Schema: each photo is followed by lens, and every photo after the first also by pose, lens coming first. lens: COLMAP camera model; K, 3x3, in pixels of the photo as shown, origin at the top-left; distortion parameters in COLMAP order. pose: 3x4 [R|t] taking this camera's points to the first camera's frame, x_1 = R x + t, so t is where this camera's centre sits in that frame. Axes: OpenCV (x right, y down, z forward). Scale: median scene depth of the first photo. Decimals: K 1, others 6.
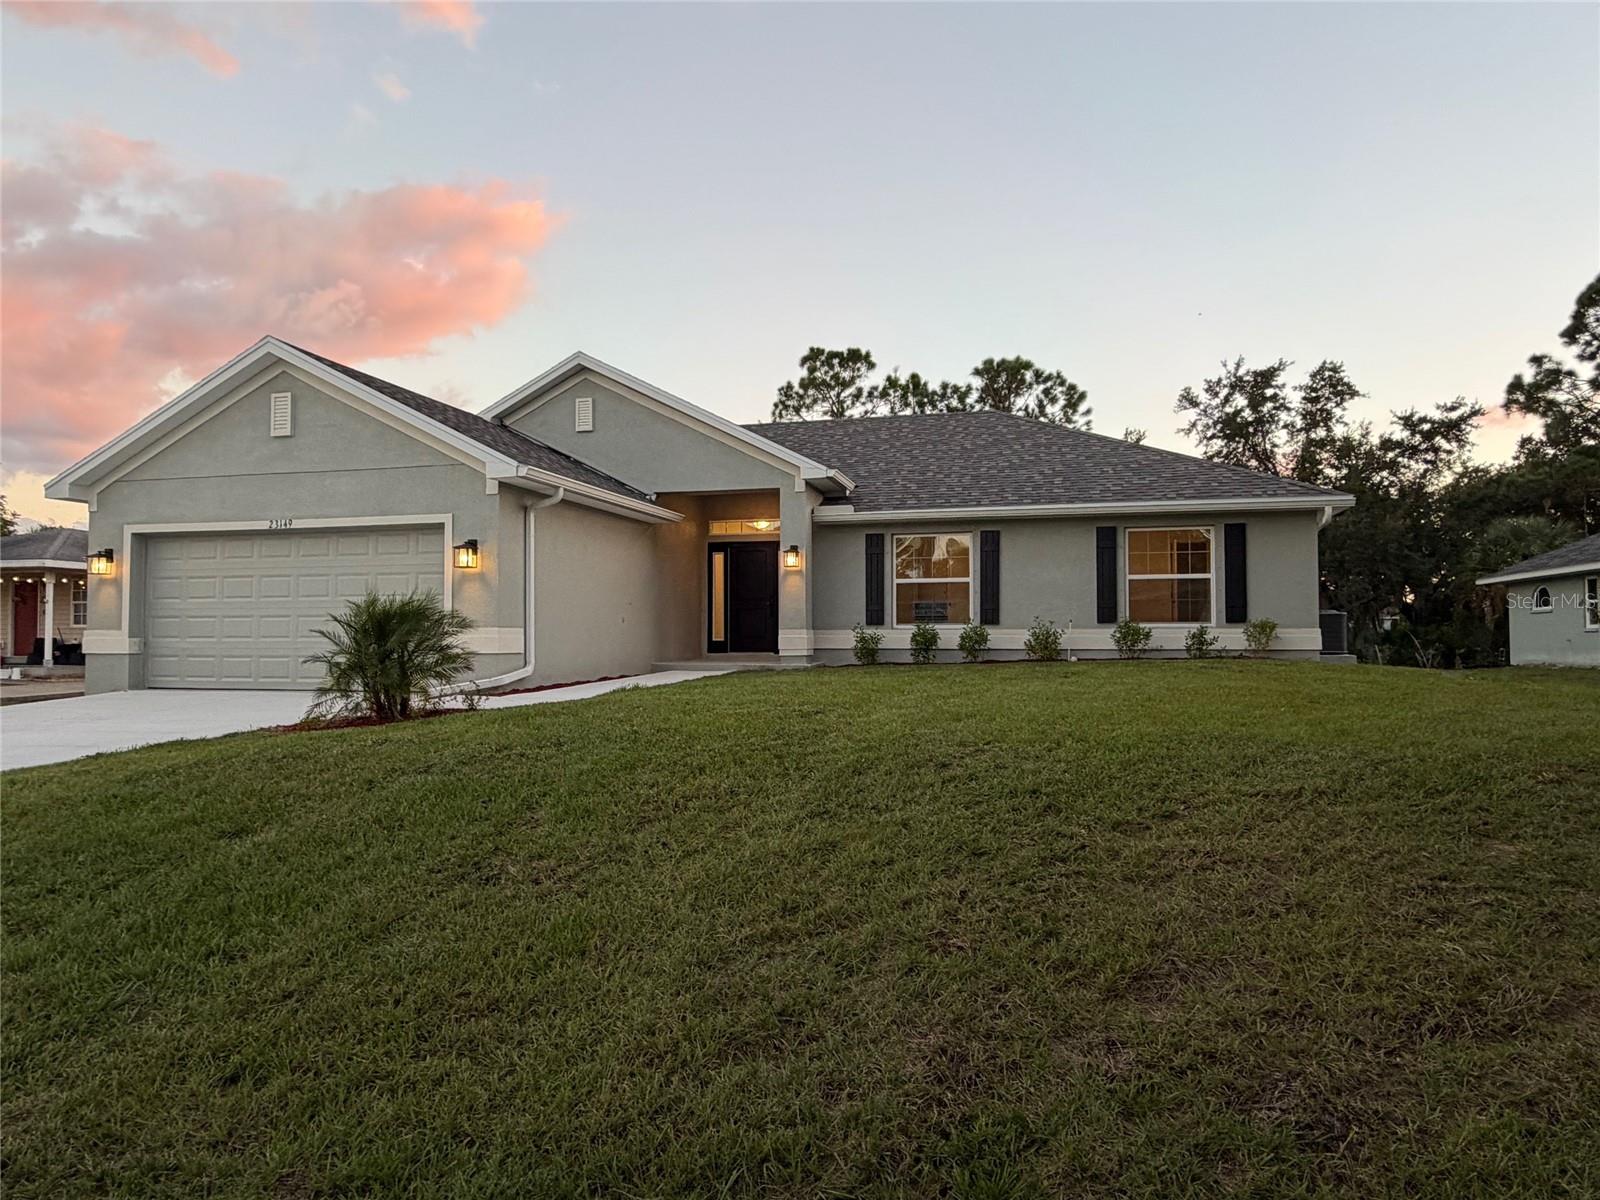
lens RADIAL K [[1034.9, 0, 802.6], [0, 1034.9, 599.2], [0, 0, 1]] dist [0.003278, 0.002849]
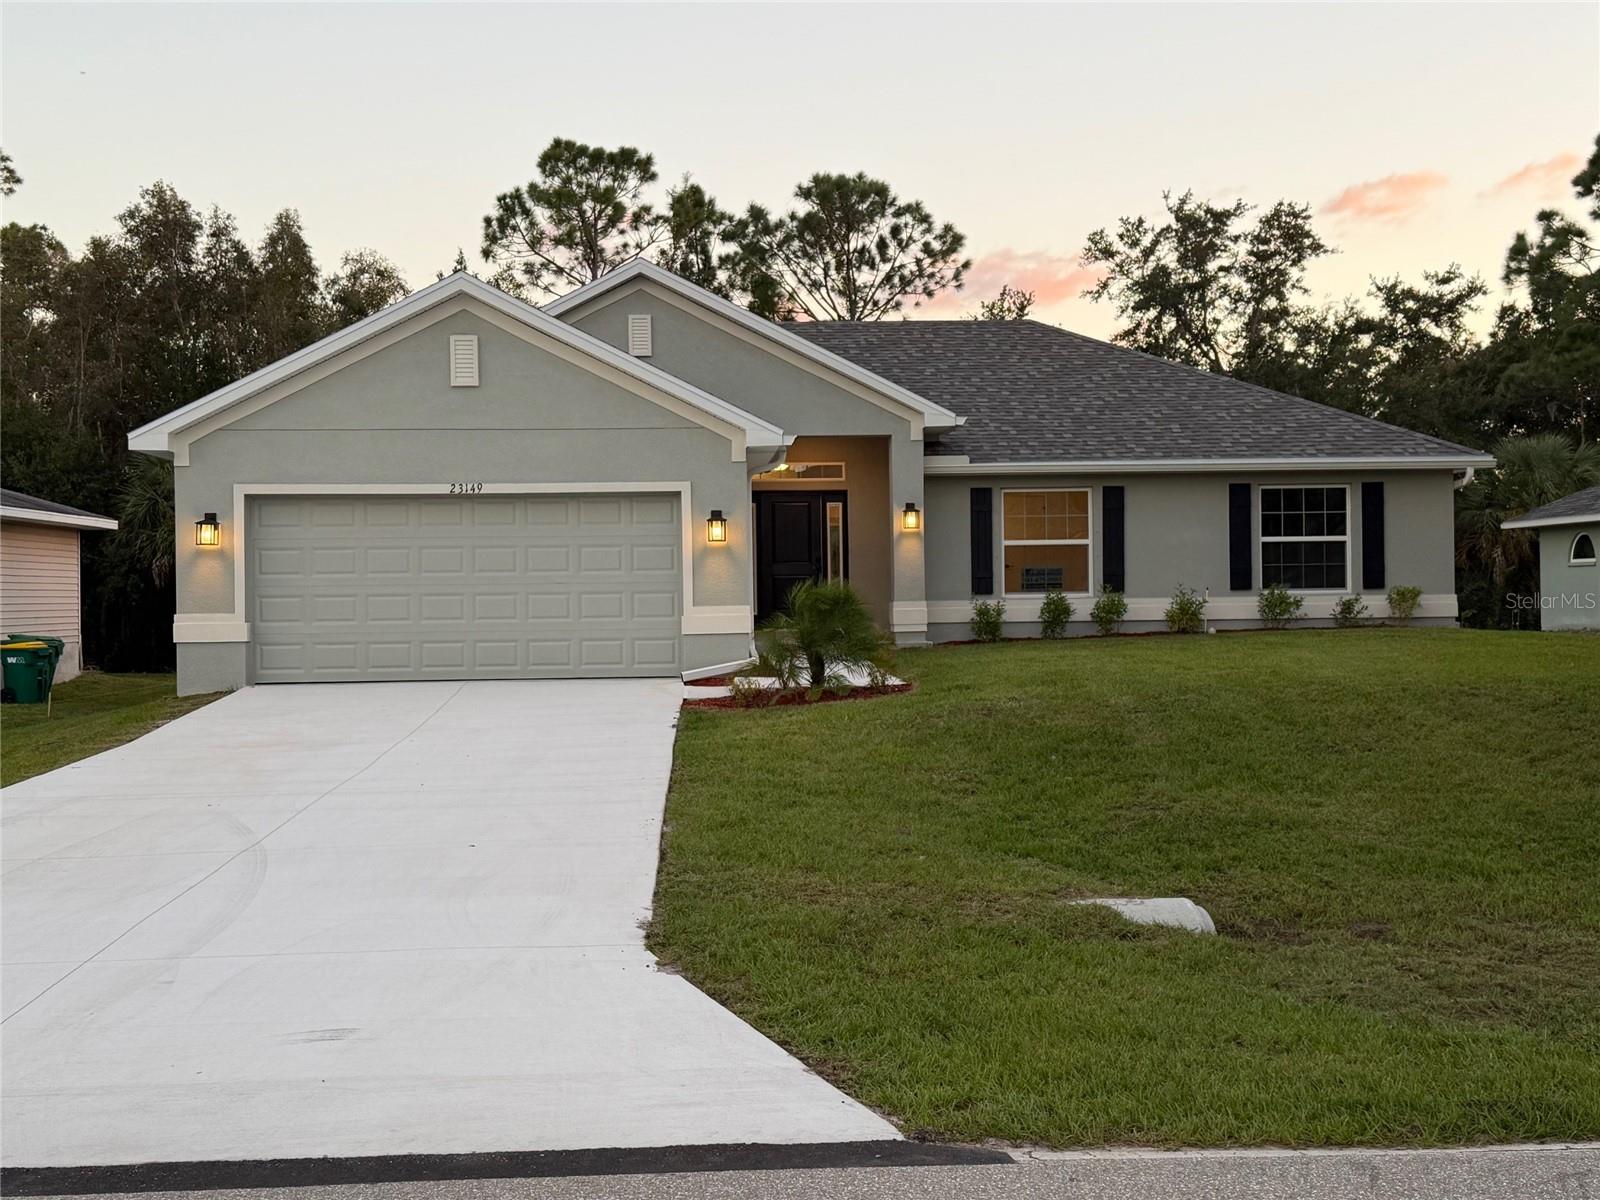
lens RADIAL K [[2047.3, 0, 791.1], [0, 2047.3, 589.9], [0, 0, 1]] dist [0.095349, 0.000000]
pose [[0.950770, -0.010098, 0.309733, -0.604625], [0.000255, 0.999494, 0.031801, -0.032747], [-0.309898, -0.030156, 0.950291, -0.560593]]
